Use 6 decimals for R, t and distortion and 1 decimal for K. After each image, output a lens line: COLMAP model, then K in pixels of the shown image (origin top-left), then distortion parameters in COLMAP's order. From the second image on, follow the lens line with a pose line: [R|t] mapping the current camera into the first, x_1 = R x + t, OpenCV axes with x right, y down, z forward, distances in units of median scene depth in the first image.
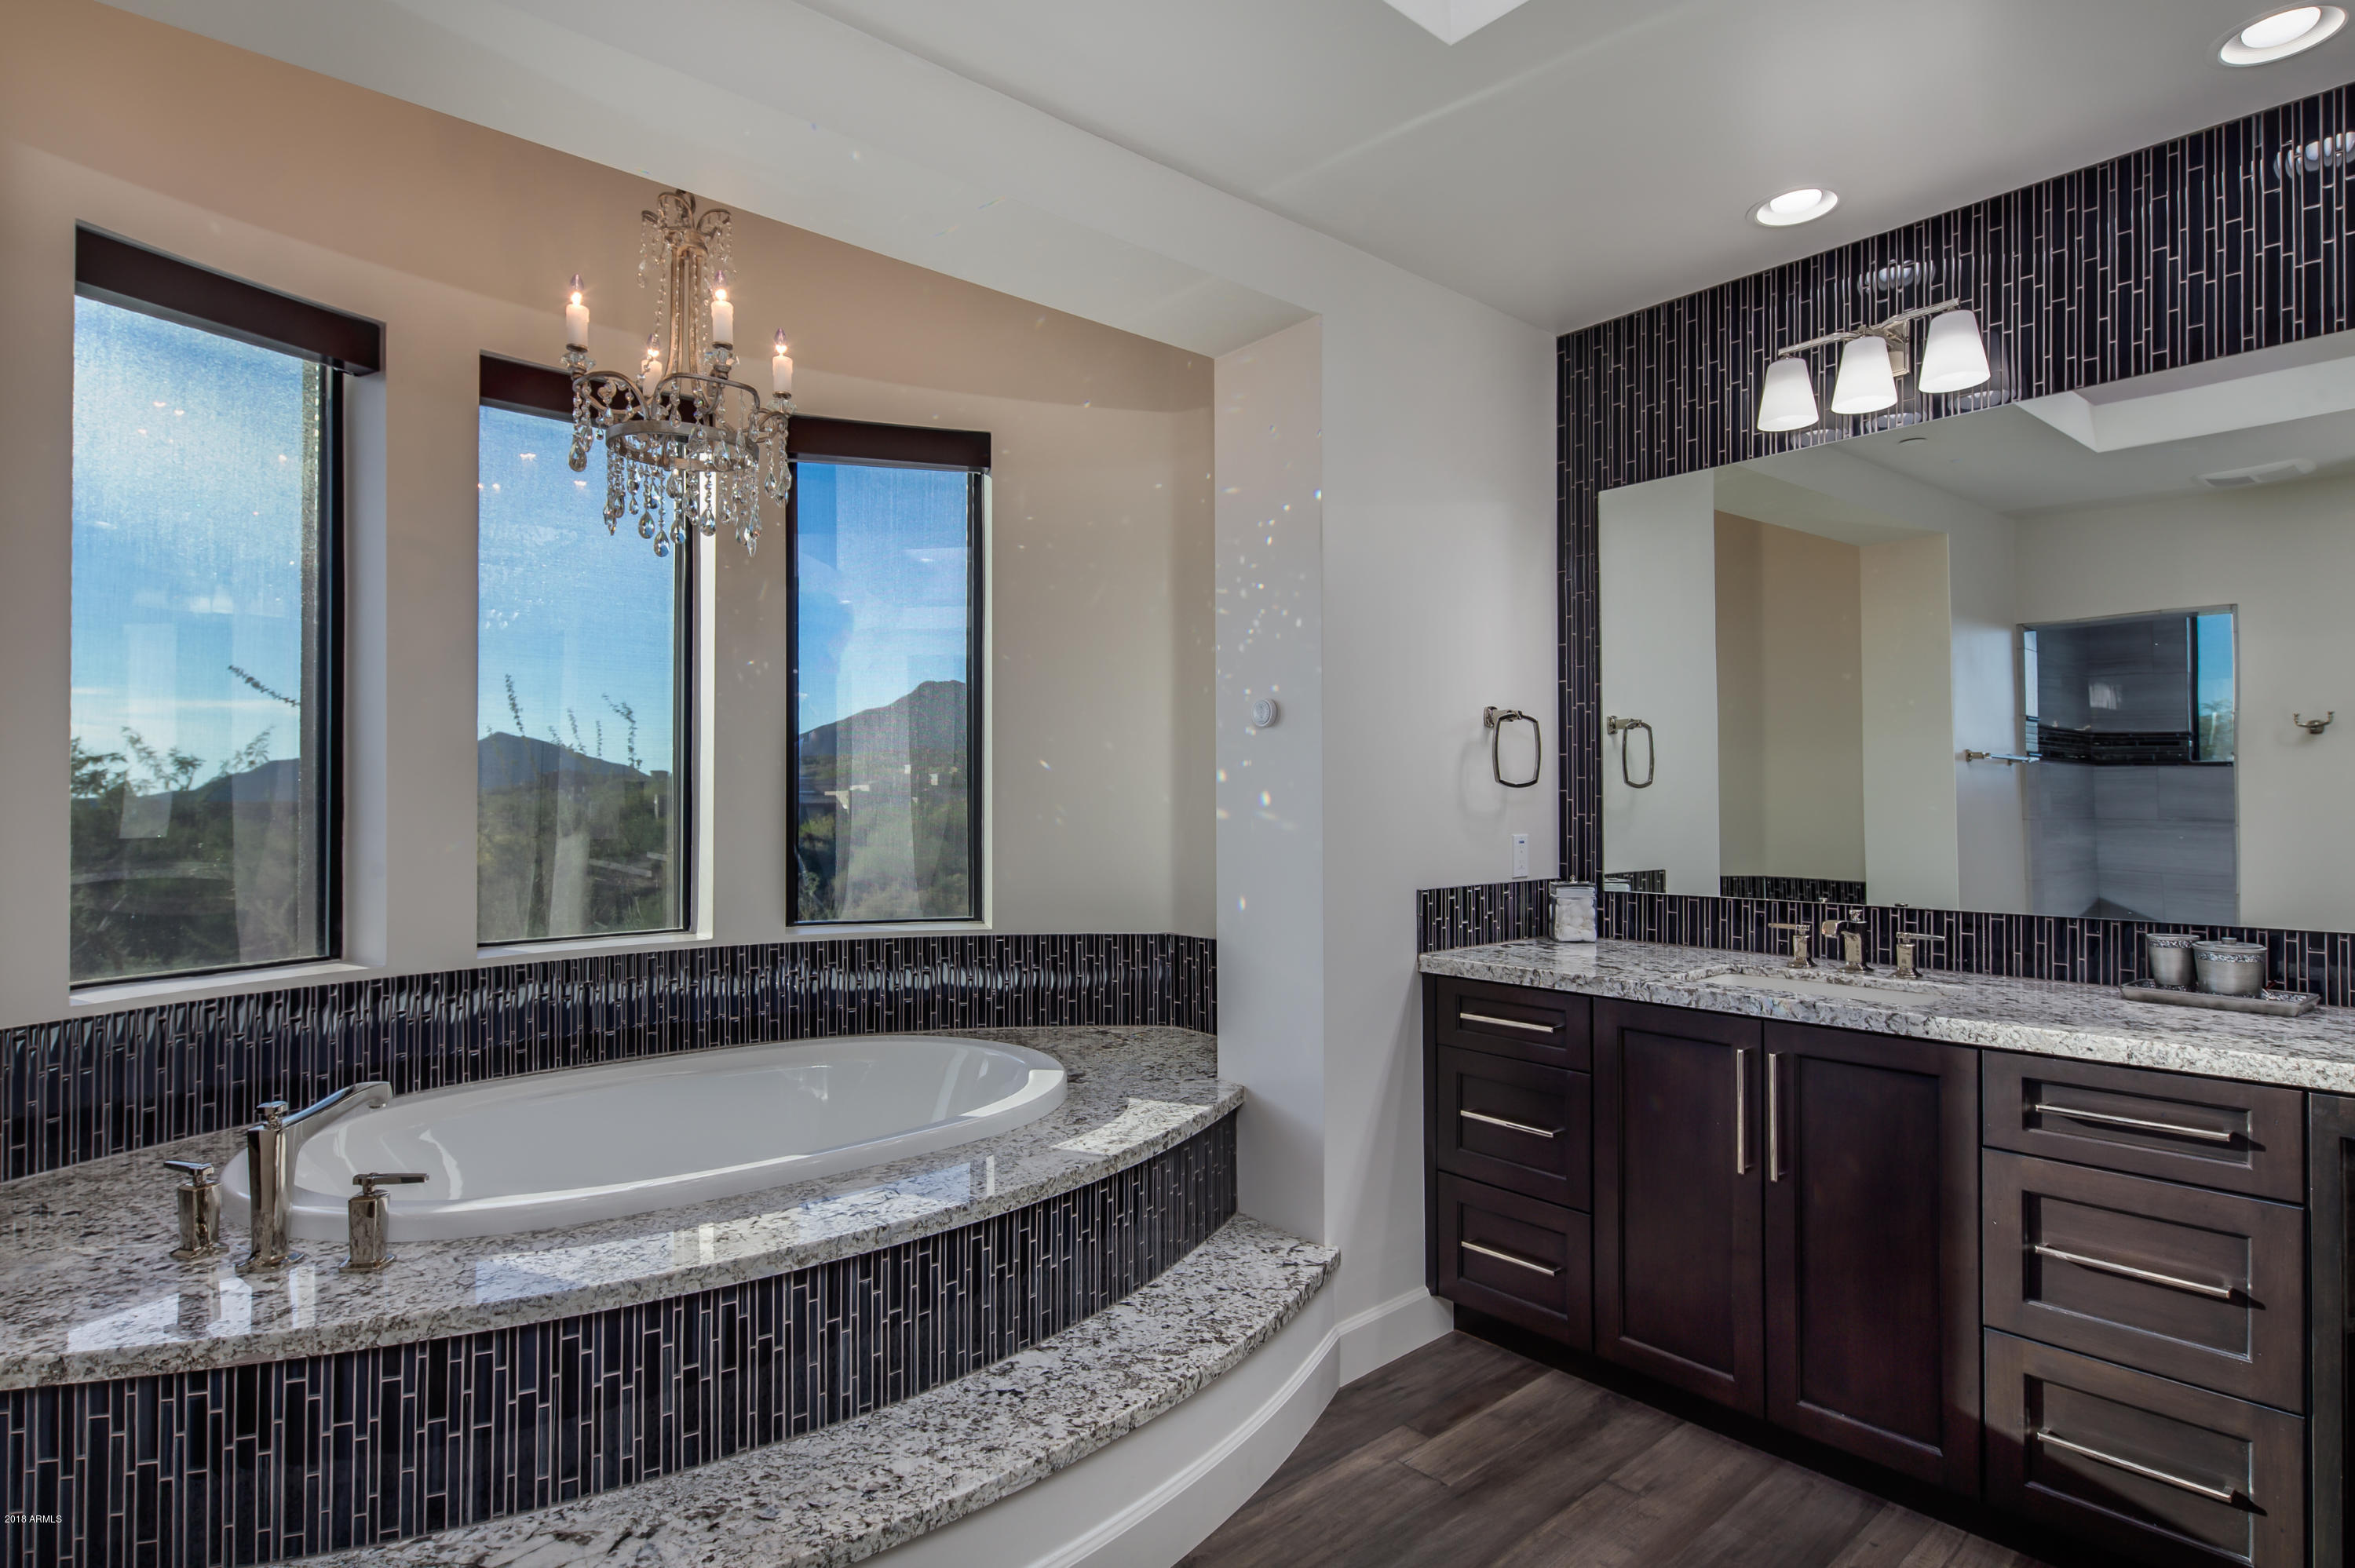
lens RADIAL K [[1202.3, 0, 1177.5], [0, 1202.3, 784.0], [0, 0, 1]] dist [-0.002510, -0.000663]
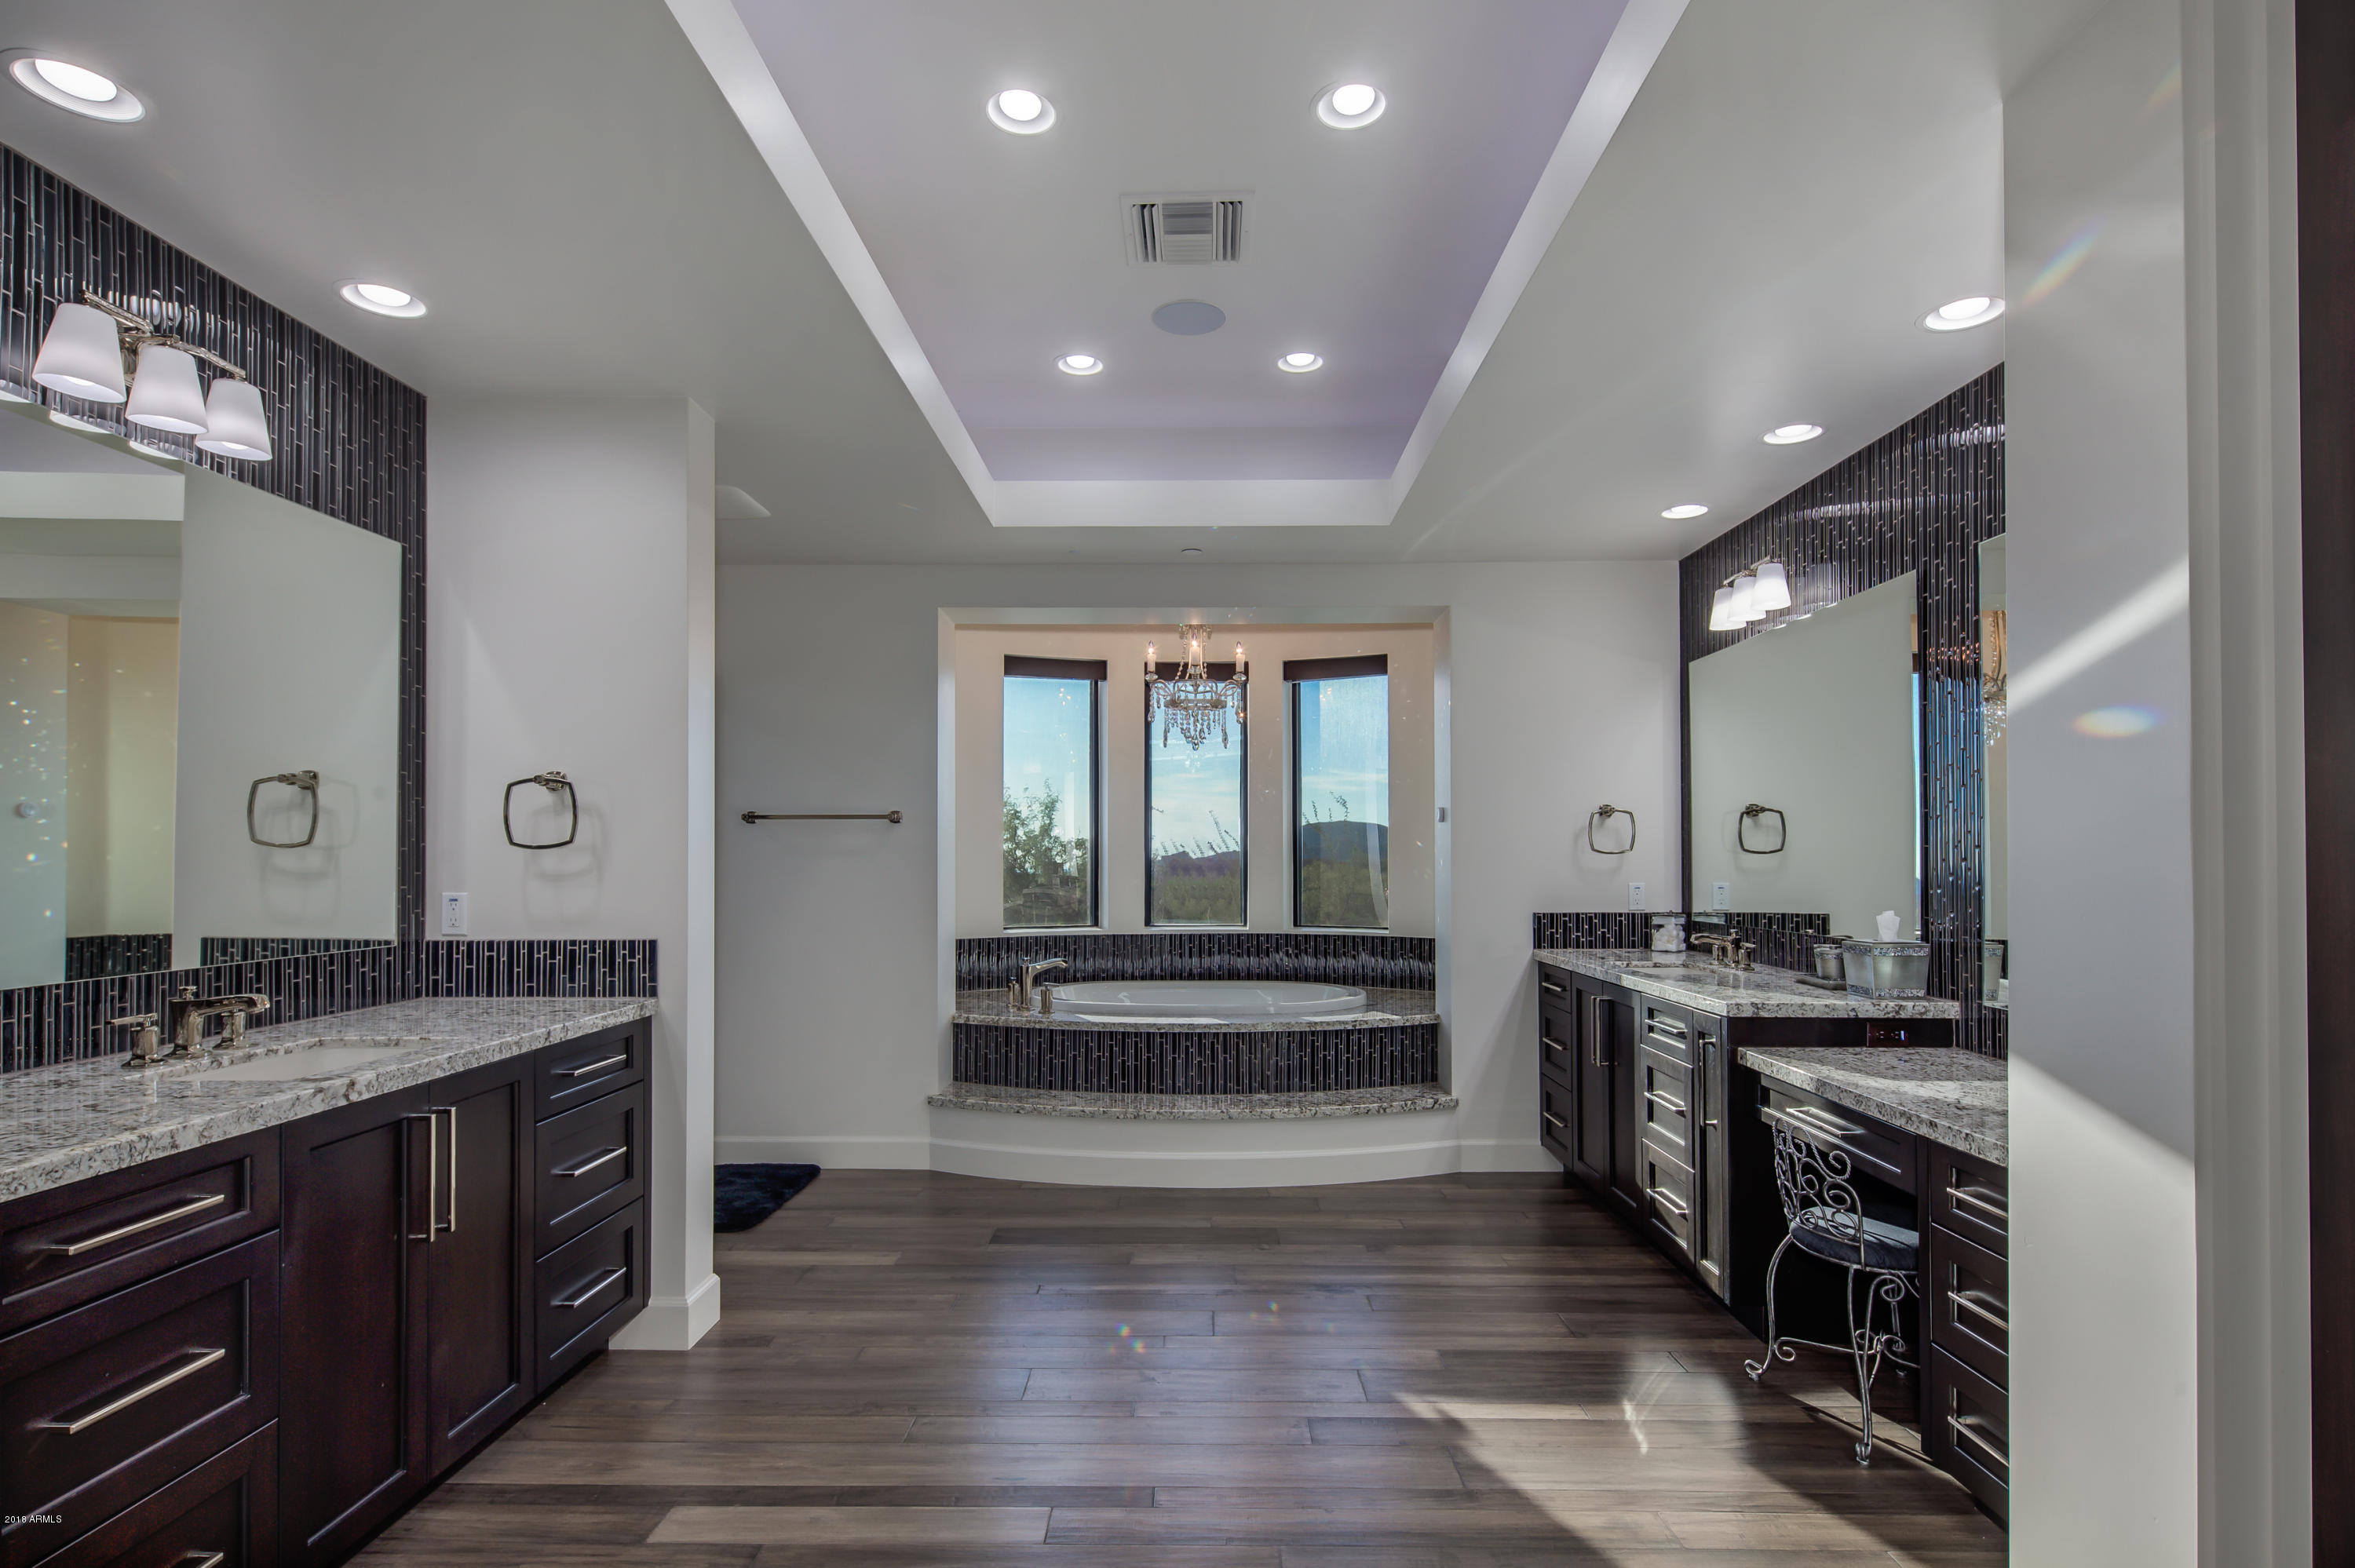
lens RADIAL K [[1202.3, 0, 1177.5], [0, 1202.3, 784.0], [0, 0, 1]] dist [-0.002510, -0.000663]
pose [[0.749935, -0.038185, -0.660408, 0.982844], [0.003537, 0.998550, -0.053720, -0.006972], [0.661502, 0.037951, 0.748983, -0.662578]]
